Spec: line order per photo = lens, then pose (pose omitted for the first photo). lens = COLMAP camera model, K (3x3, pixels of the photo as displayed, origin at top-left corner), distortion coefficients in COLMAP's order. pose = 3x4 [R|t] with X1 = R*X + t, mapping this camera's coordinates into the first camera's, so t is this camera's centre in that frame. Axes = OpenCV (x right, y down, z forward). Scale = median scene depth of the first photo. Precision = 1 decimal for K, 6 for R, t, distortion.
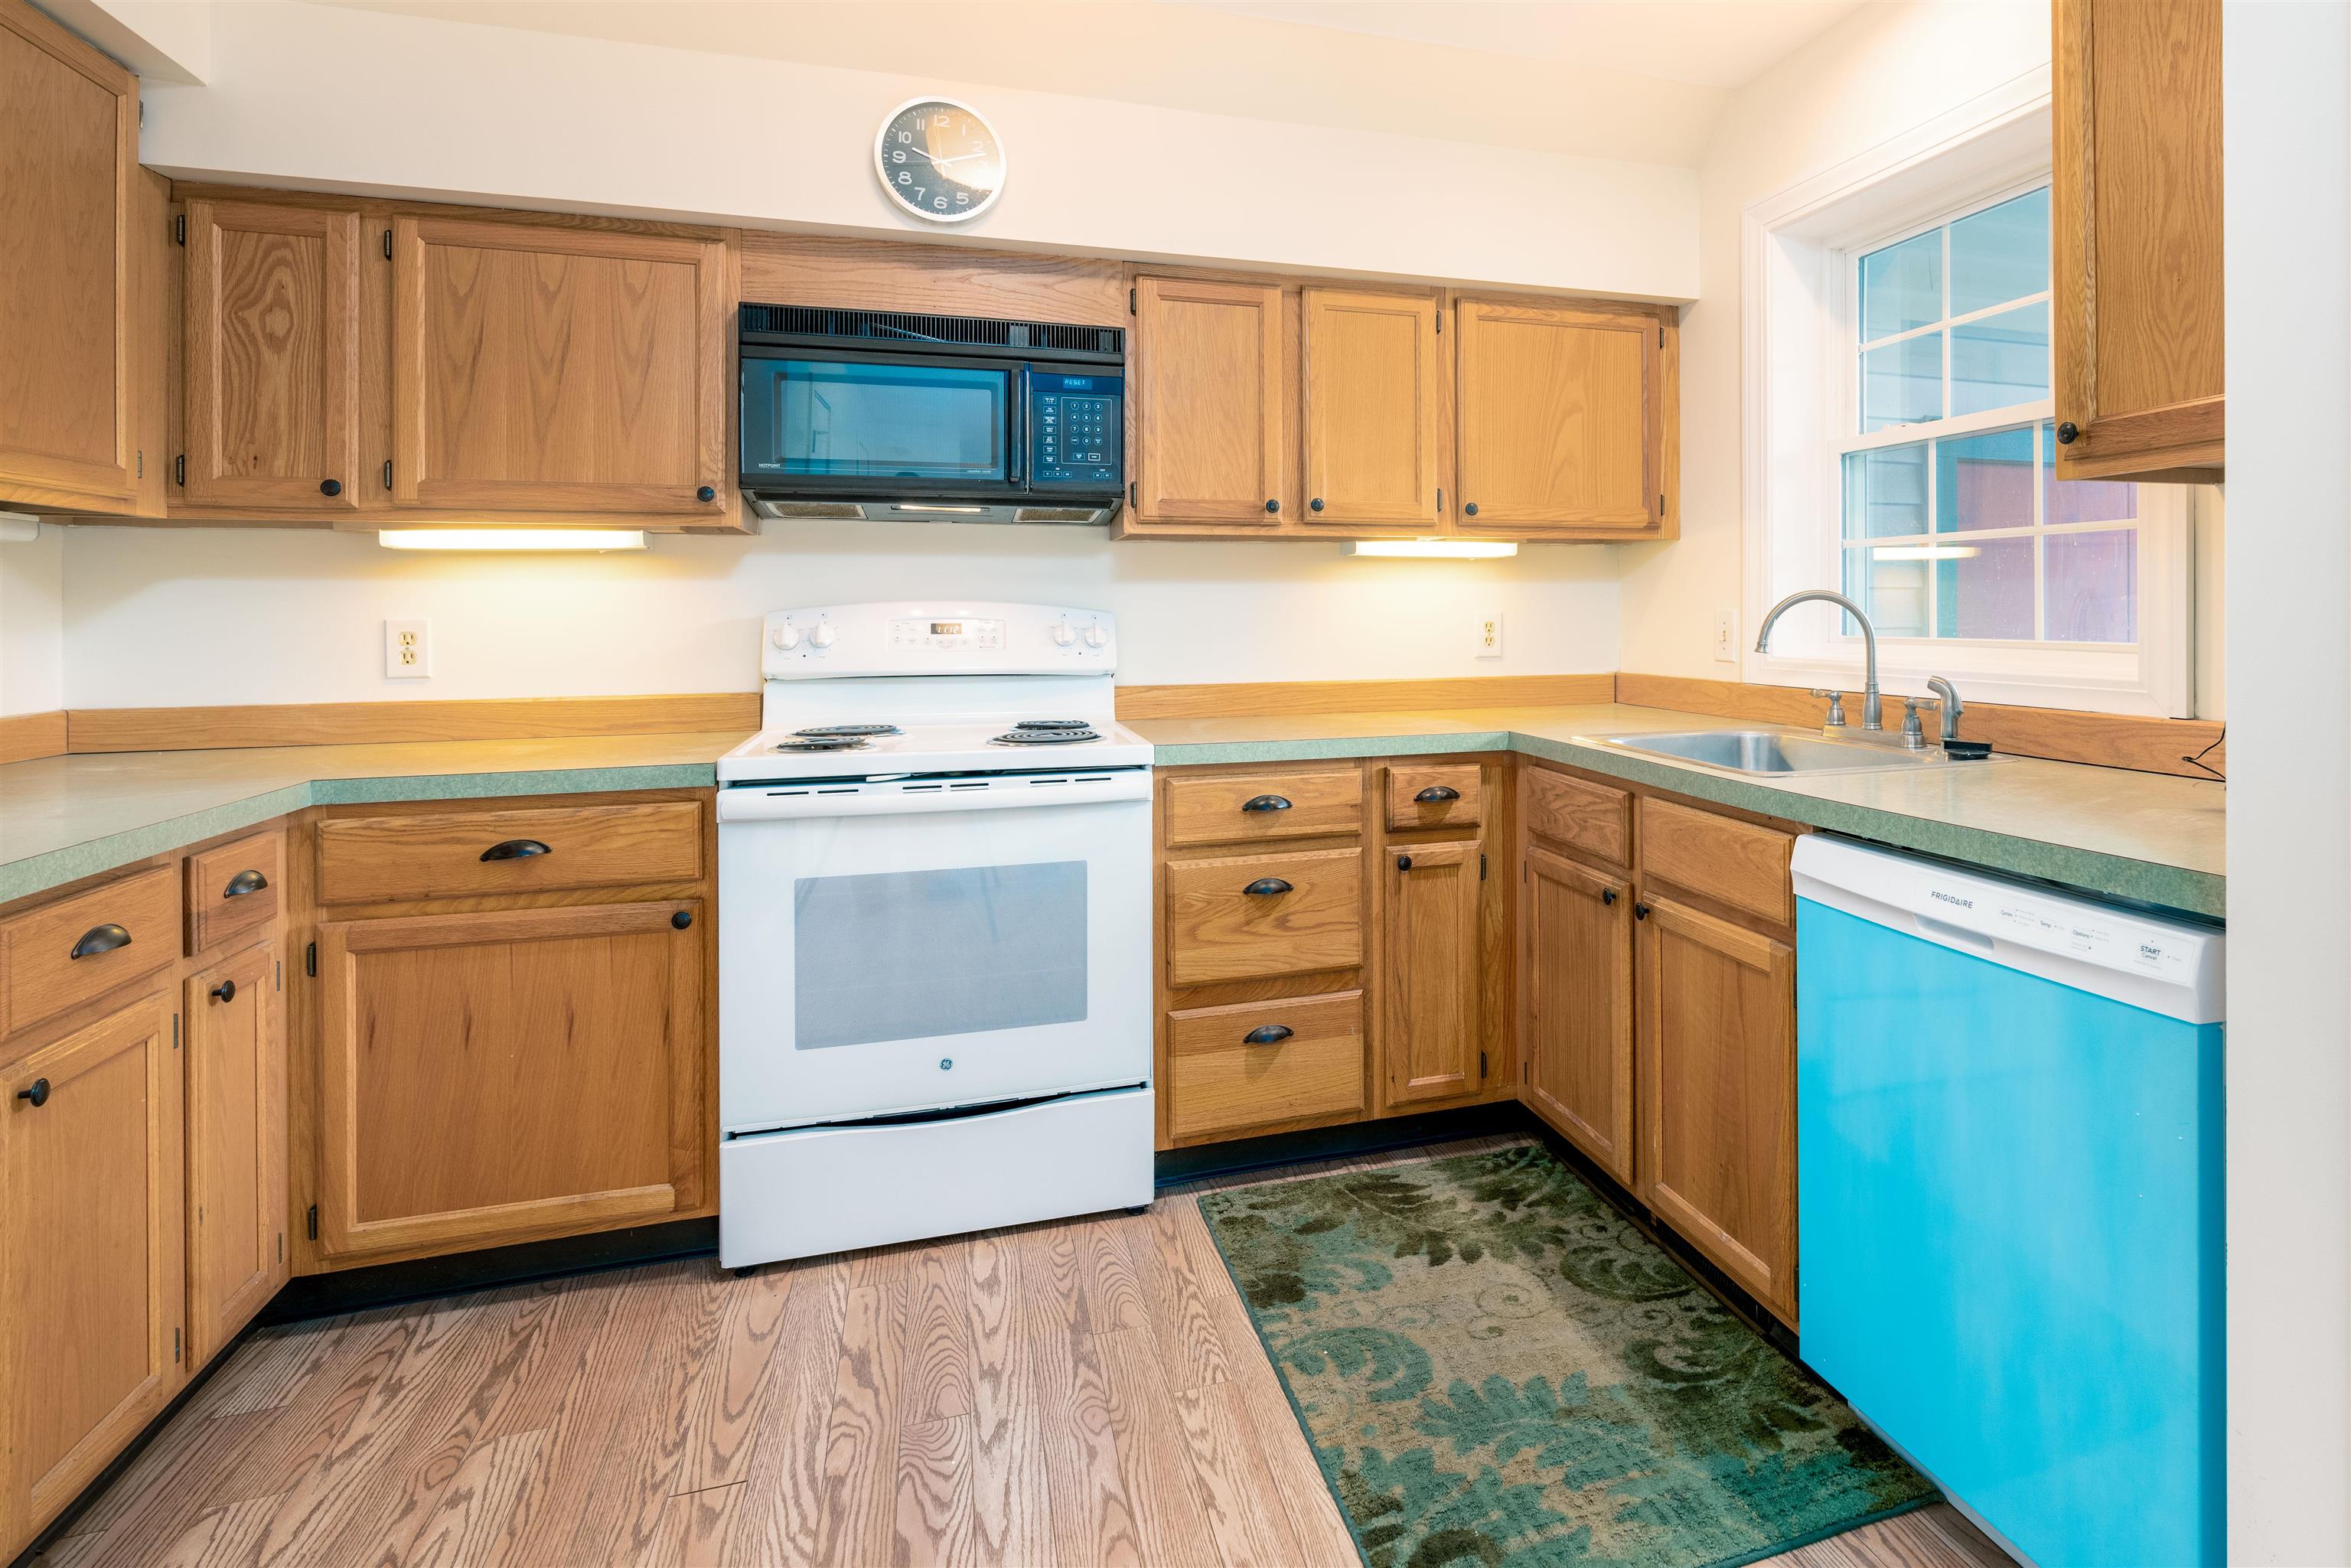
lens RADIAL K [[1227.7, 0, 1338.5], [0, 1227.7, 608.1], [0, 0, 1]] dist [-0.003516, 0.005813]
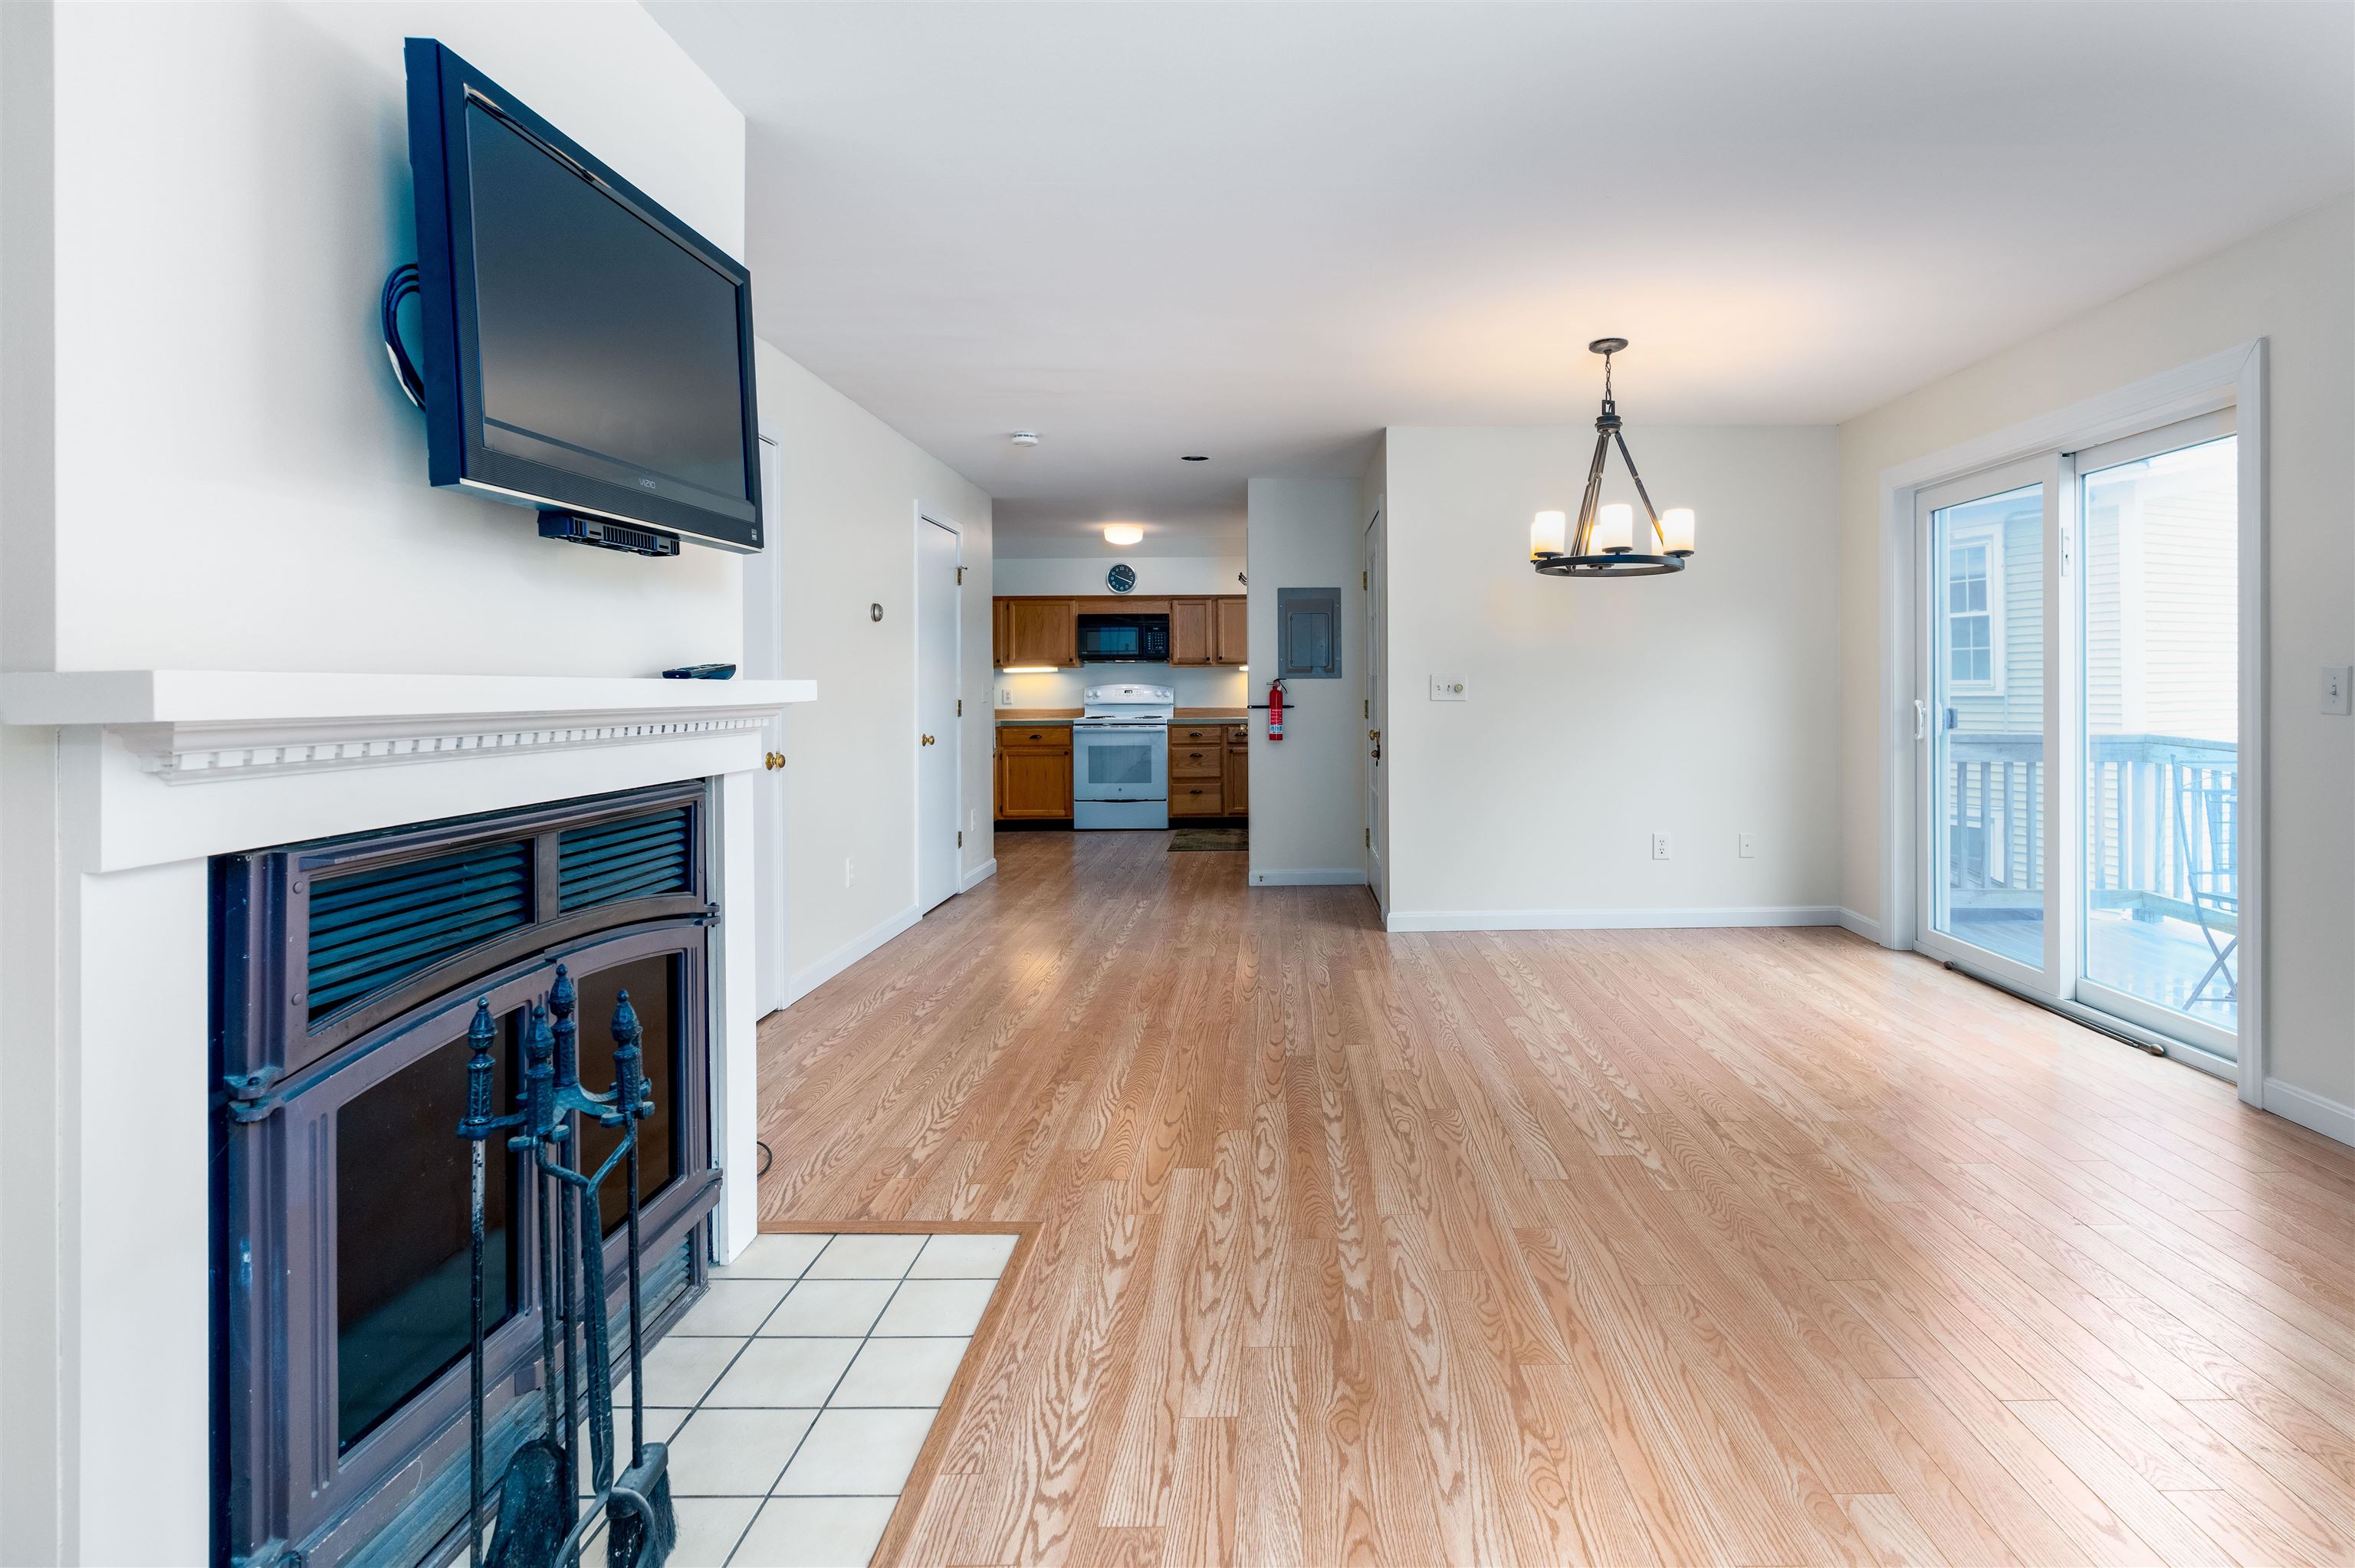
lens RADIAL K [[1162.5, 0, 1270.2], [0, 1162.5, 687.4], [0, 0, 1]] dist [-0.003878, -0.000152]
pose [[0.949570, -0.001384, -0.313551, 1.551279], [0.003094, 0.999983, 0.004955, -0.016968], [0.313539, -0.005675, 0.949558, -2.886686]]
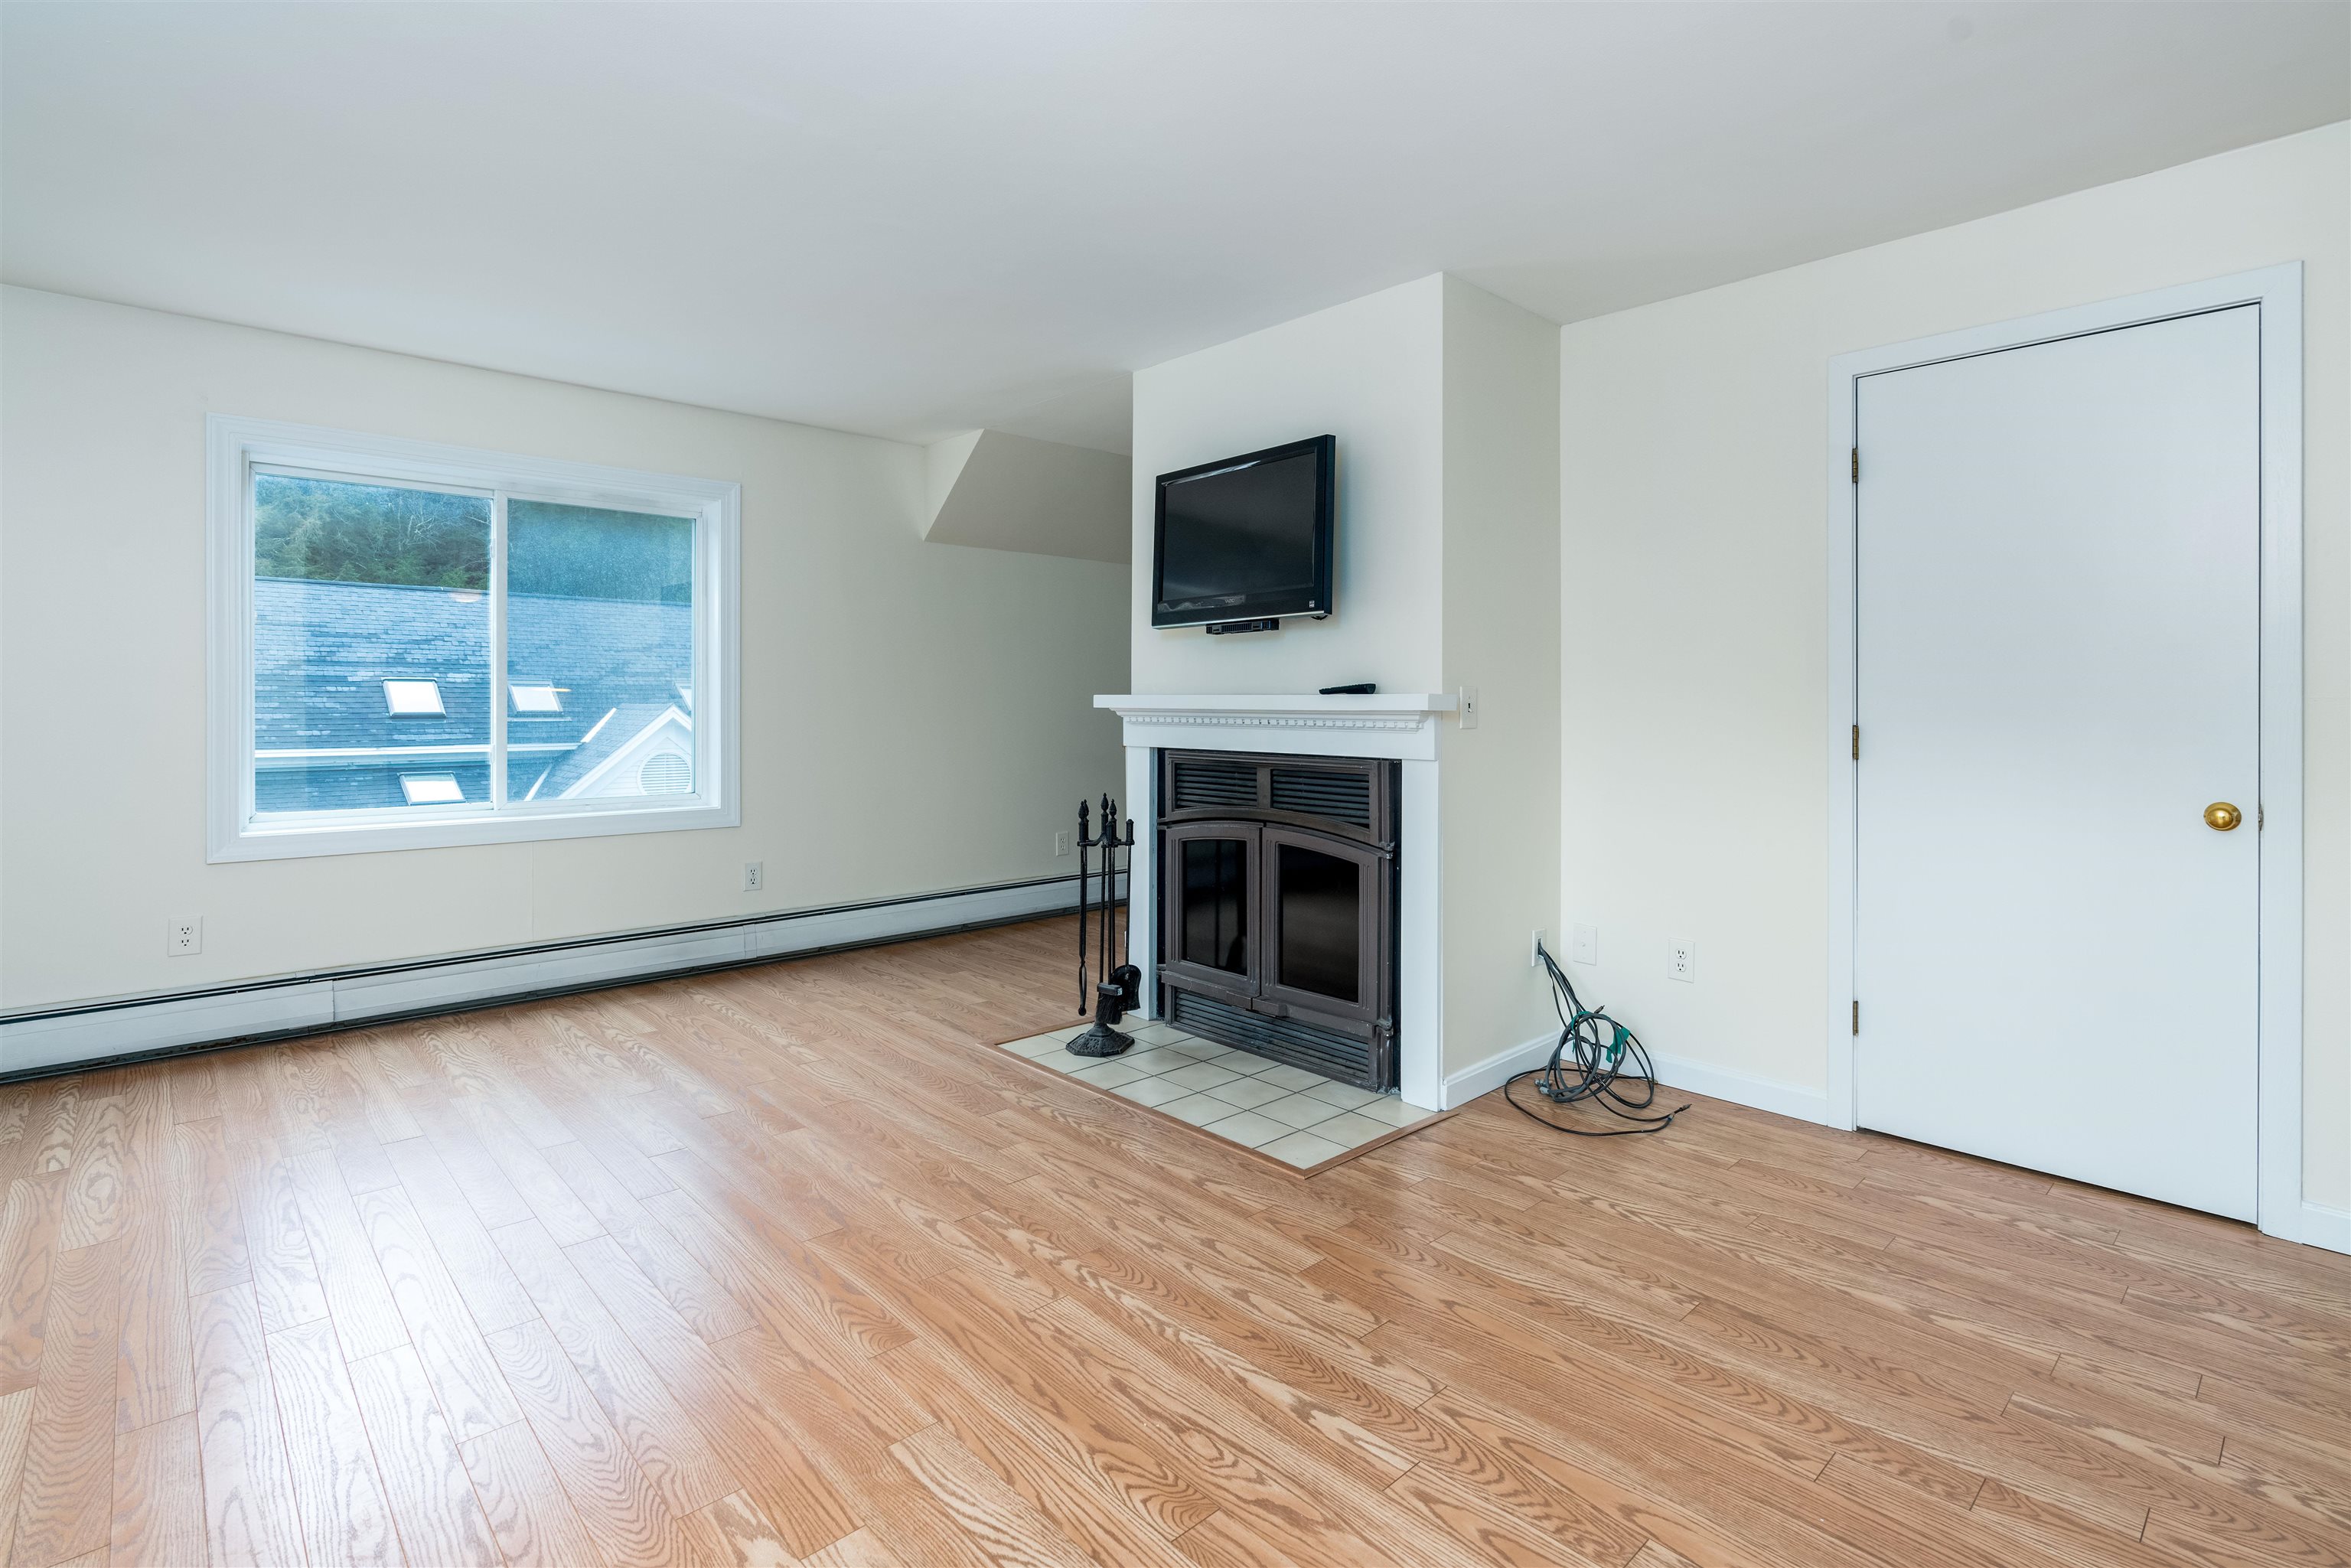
lens RADIAL K [[1114.4, 0, 1235.8], [0, 1114.4, 703.1], [0, 0, 1]] dist [-0.002484, 0.000041]
pose [[-0.896758, 0.001005, -0.442520, 1.592019], [0.002306, 0.999994, -0.002401, -0.004312], [0.442516, -0.003174, -0.896755, -0.738991]]
